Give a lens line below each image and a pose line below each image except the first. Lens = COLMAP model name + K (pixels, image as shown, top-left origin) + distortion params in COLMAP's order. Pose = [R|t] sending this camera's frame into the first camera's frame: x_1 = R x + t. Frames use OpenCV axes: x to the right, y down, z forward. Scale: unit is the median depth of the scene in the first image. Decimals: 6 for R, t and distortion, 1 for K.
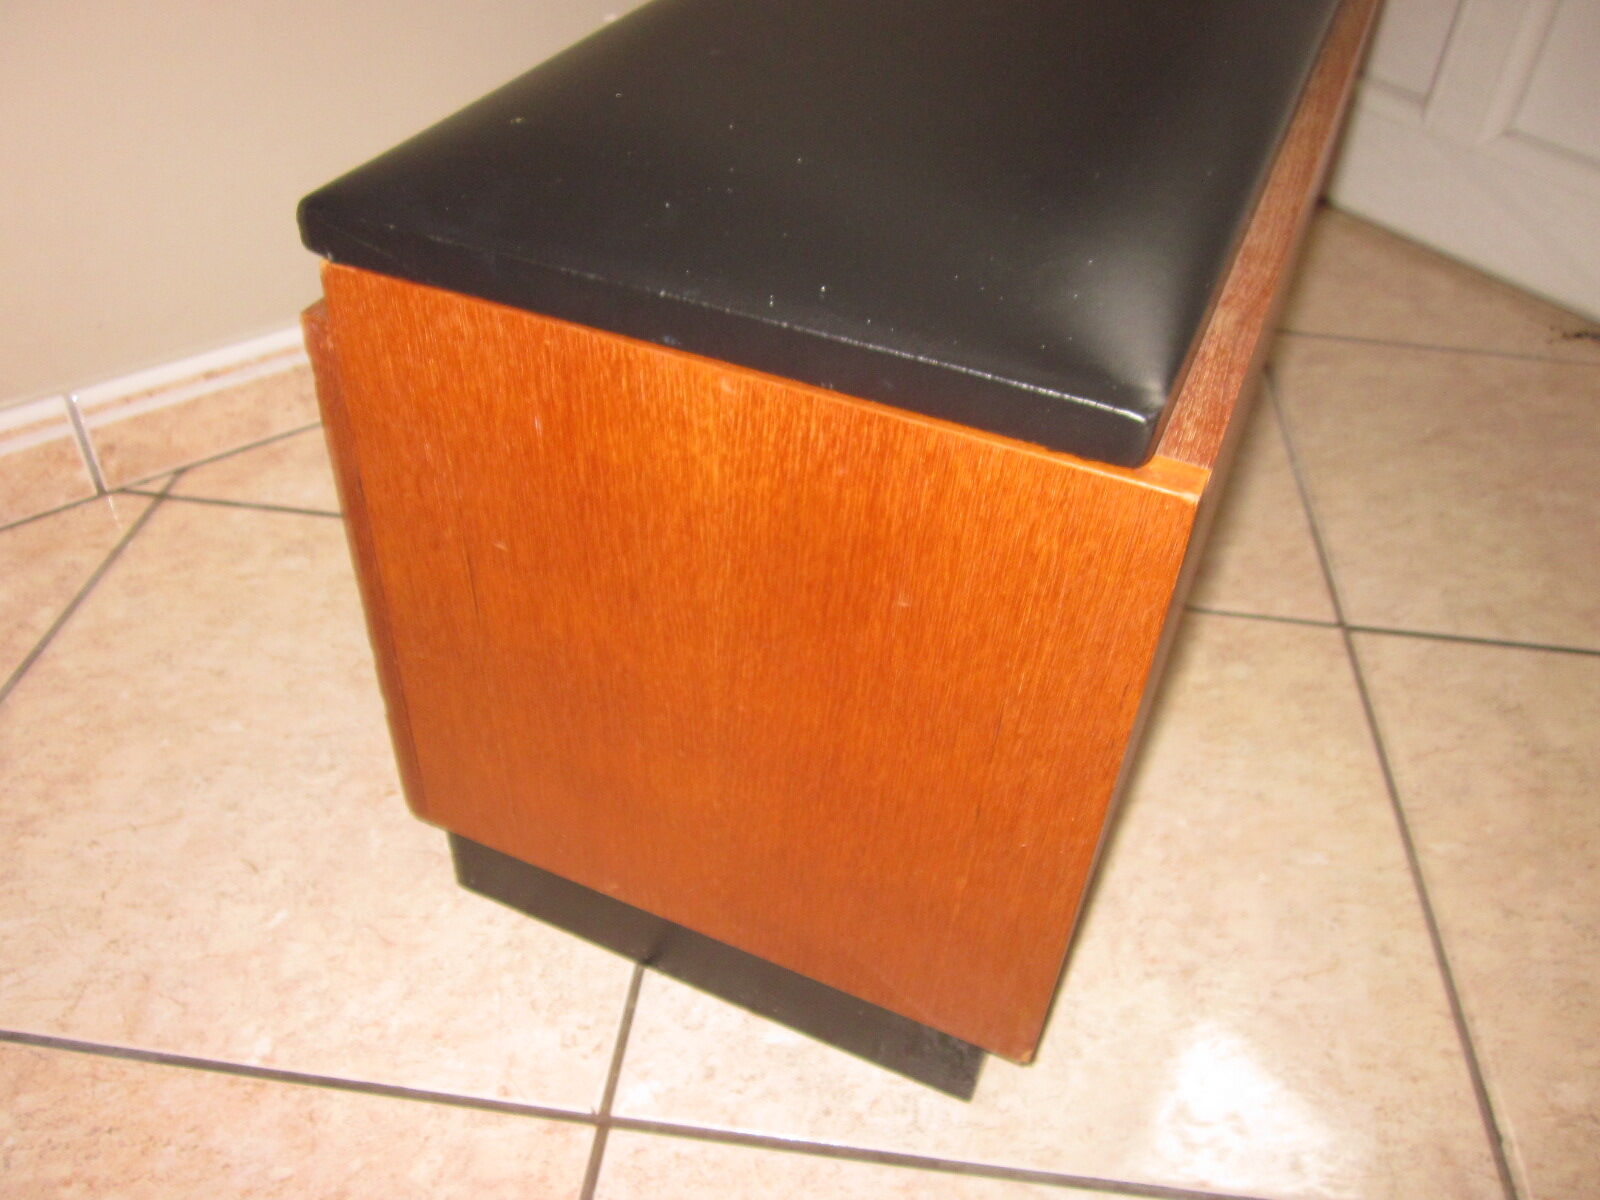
lens RADIAL K [[1335.9, 0, 805.0], [0, 1335.9, 605.9], [0, 0, 1]] dist [-0.042230, 0.015843]
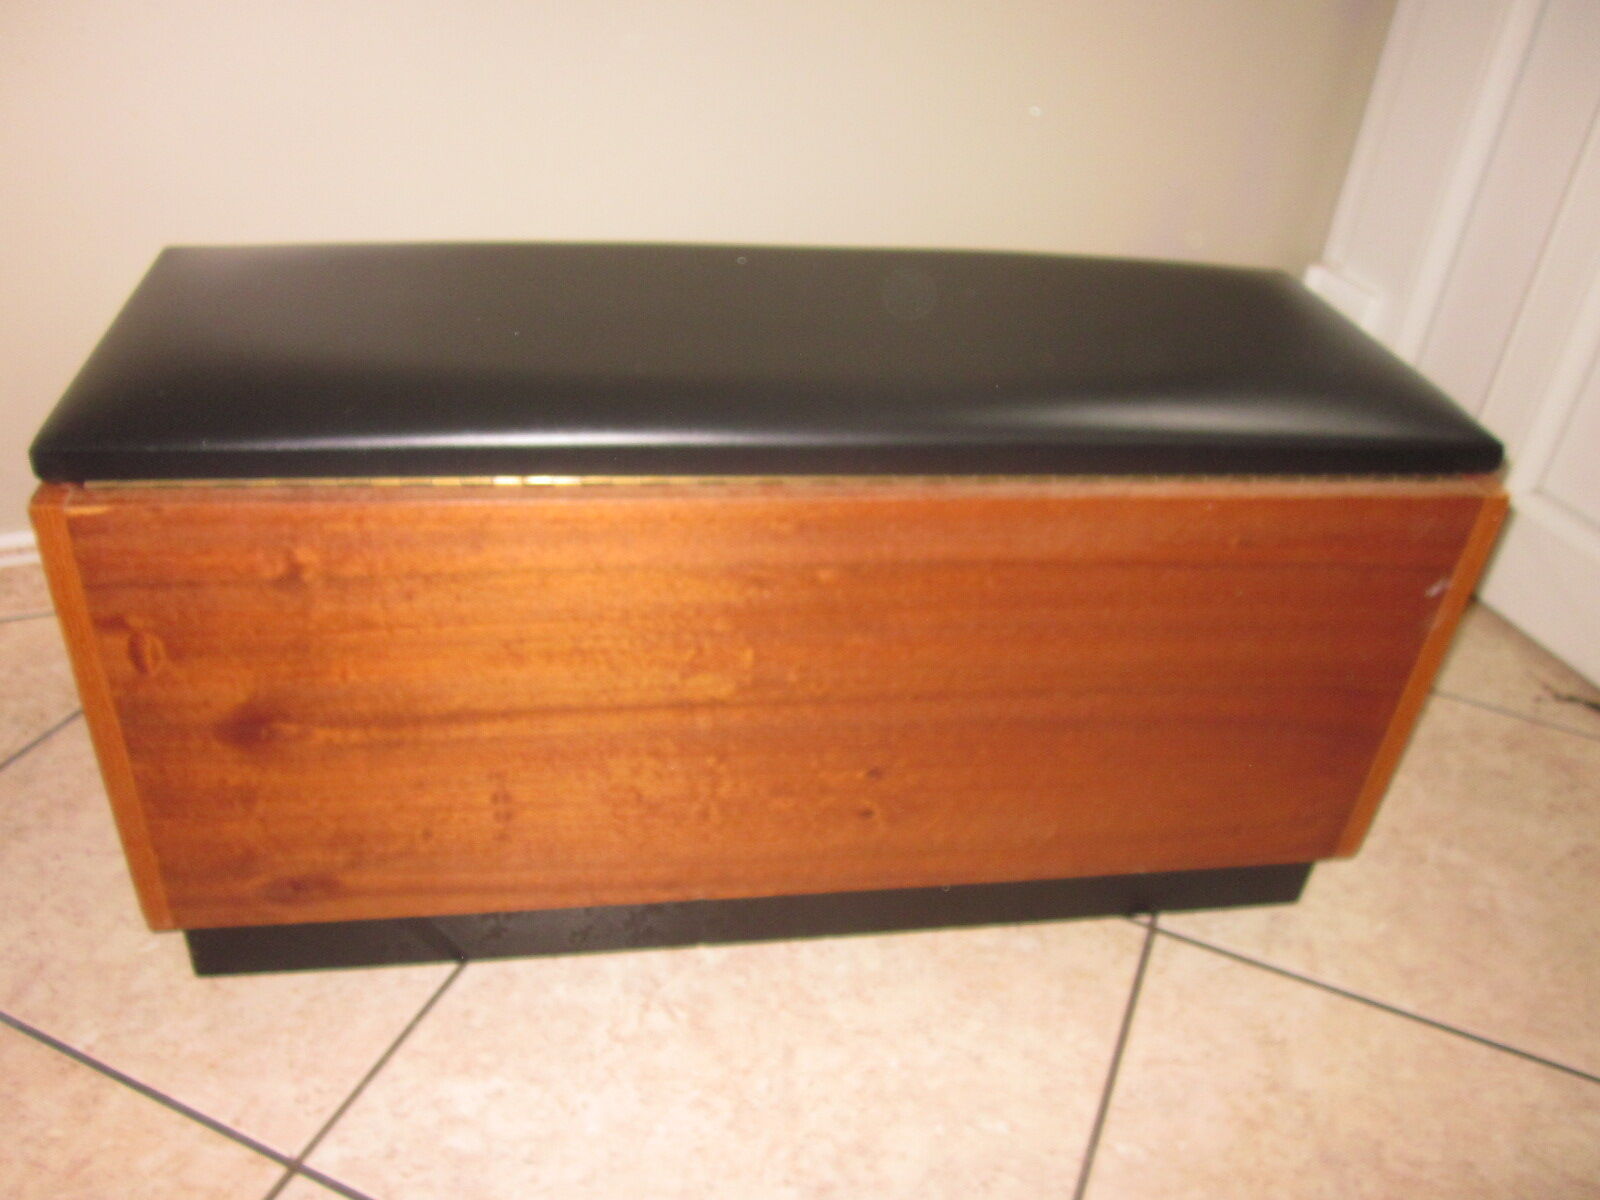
lens RADIAL K [[1335.9, 0, 804.7], [0, 1335.9, 601.5], [0, 0, 1]] dist [-0.042230, 0.015843]
pose [[0.958098, 0.184244, -0.219323, 0.485498], [-0.211310, 0.971552, -0.106932, -0.098203], [0.193383, 0.148796, 0.969775, -0.193809]]
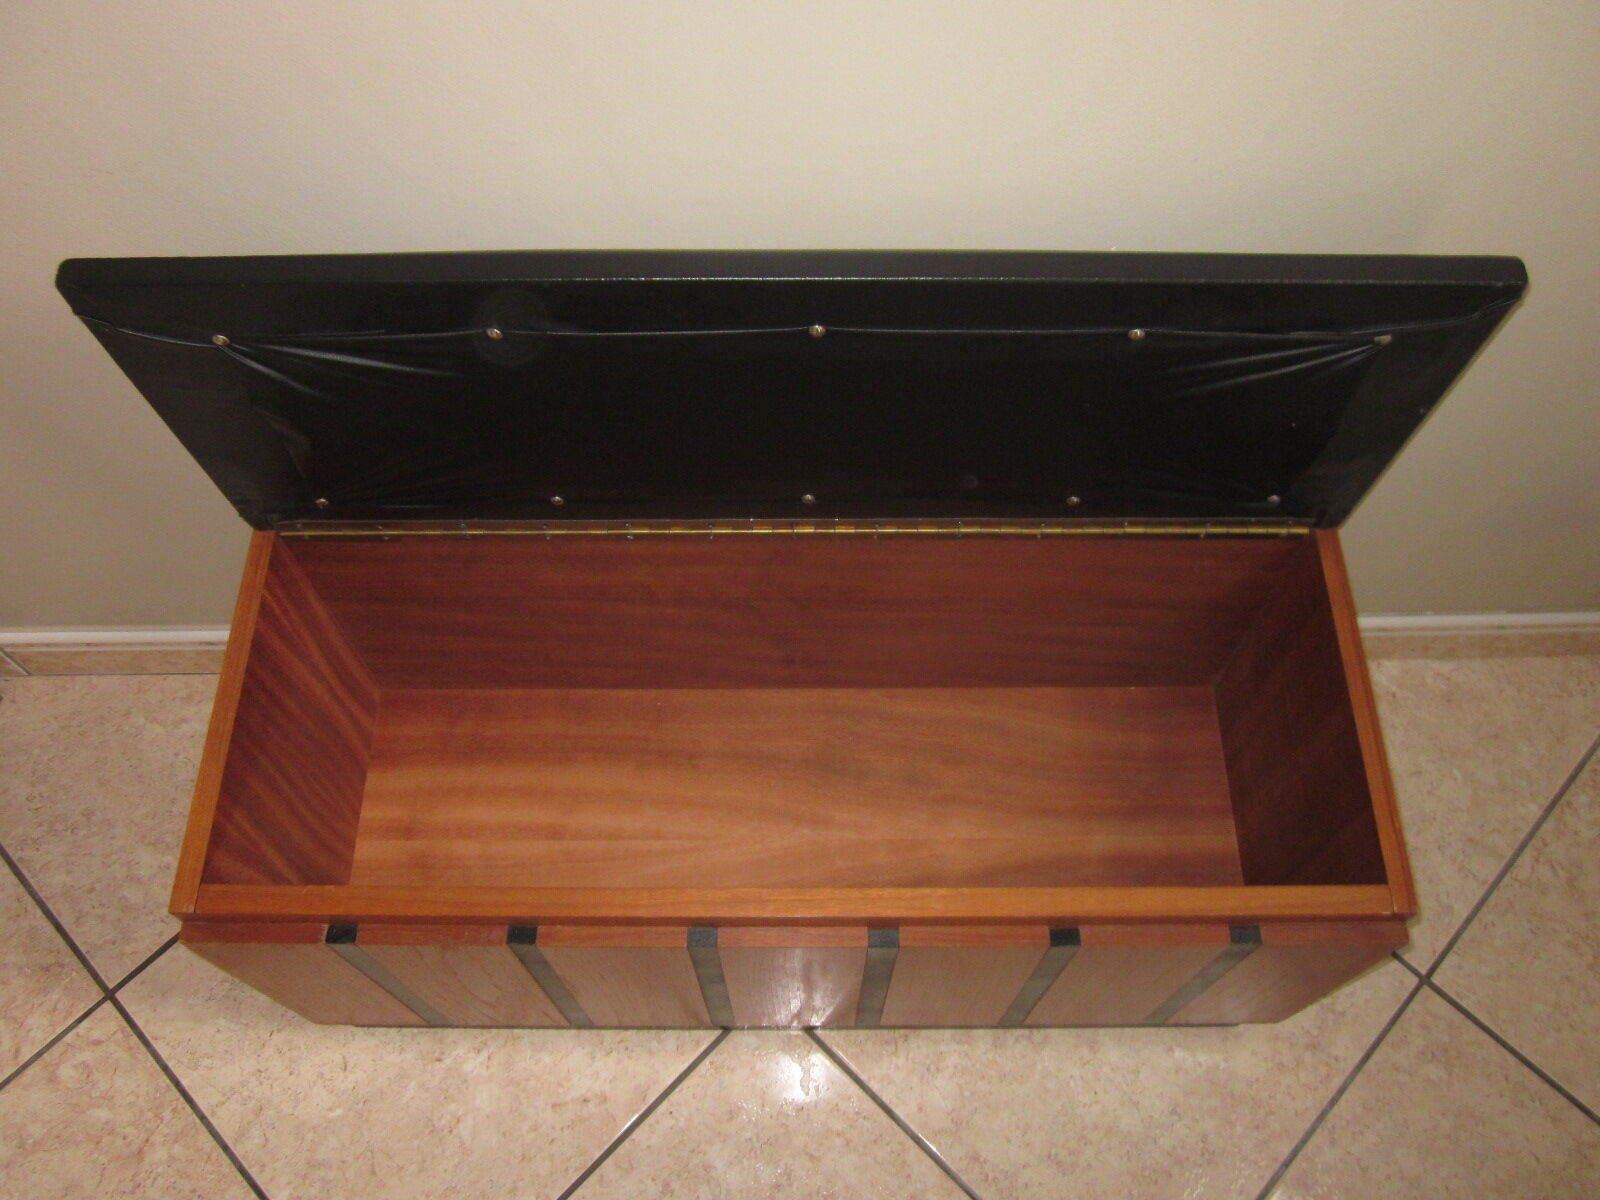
lens RADIAL K [[1335.9, 0, 795.2], [0, 1335.9, 589.2], [0, 0, 1]] dist [-0.042230, 0.015843]
pose [[0.784958, 0.521723, -0.334134, 0.301954], [-0.374188, 0.829074, 0.415475, -1.370892], [0.493785, -0.201102, 0.846011, 0.010301]]
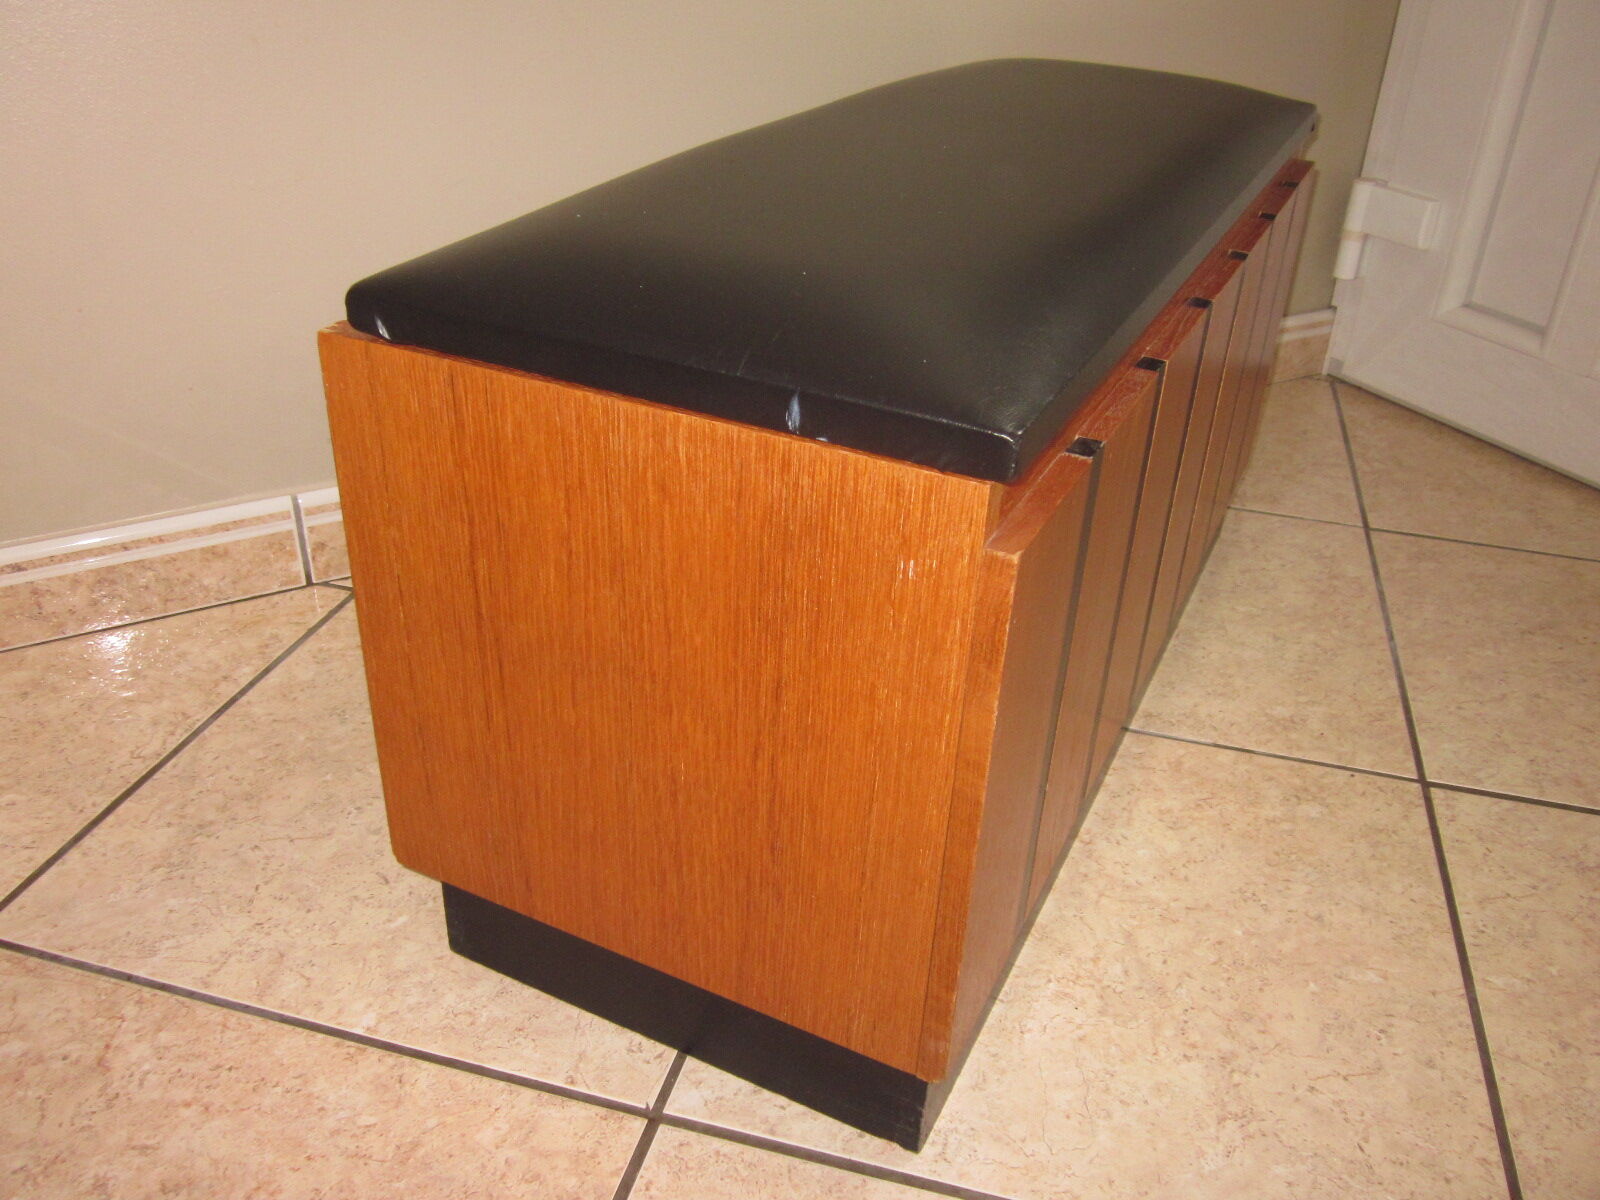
lens RADIAL K [[1335.9, 0, 807.5], [0, 1335.9, 605.3], [0, 0, 1]] dist [-0.042230, 0.015843]
pose [[0.989045, 0.064075, -0.132980, 0.090318], [-0.087941, 0.979323, -0.182189, 0.165423], [0.118556, 0.191887, 0.974230, -0.128582]]
